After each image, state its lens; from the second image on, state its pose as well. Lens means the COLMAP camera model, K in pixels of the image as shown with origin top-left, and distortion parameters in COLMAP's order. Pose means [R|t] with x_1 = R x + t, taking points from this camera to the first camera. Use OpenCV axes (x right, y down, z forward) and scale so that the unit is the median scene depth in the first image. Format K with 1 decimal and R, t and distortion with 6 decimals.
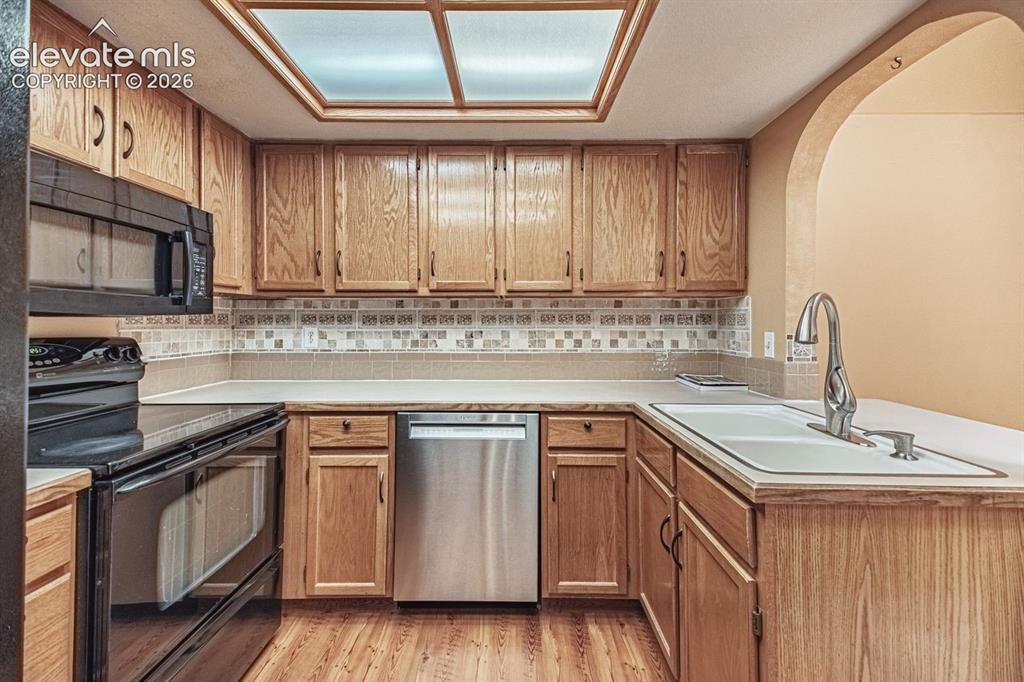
lens RADIAL K [[433.1, 0, 518.7], [0, 433.1, 317.1], [0, 0, 1]] dist [0.019483, -0.004676]
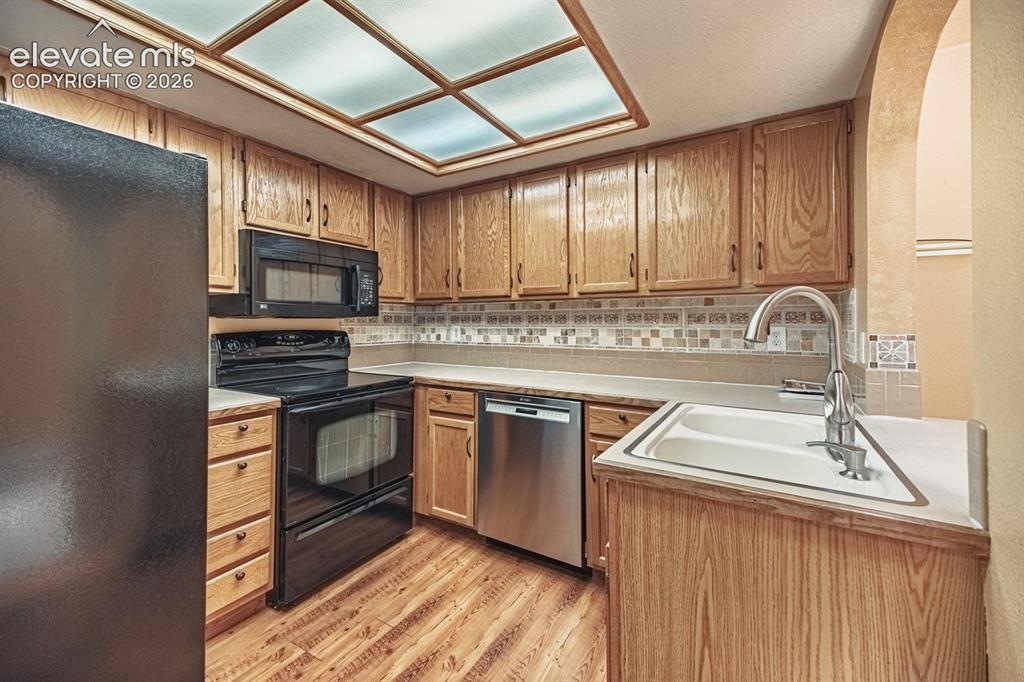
lens RADIAL K [[422.2, 0, 508.7], [0, 422.2, 319.6], [0, 0, 1]] dist [0.028878, -0.004528]
pose [[0.855015, -0.005076, -0.518578, 0.454625], [0.007711, 0.999966, 0.002926, 0.003663], [0.518546, -0.006501, 0.855025, -0.039570]]
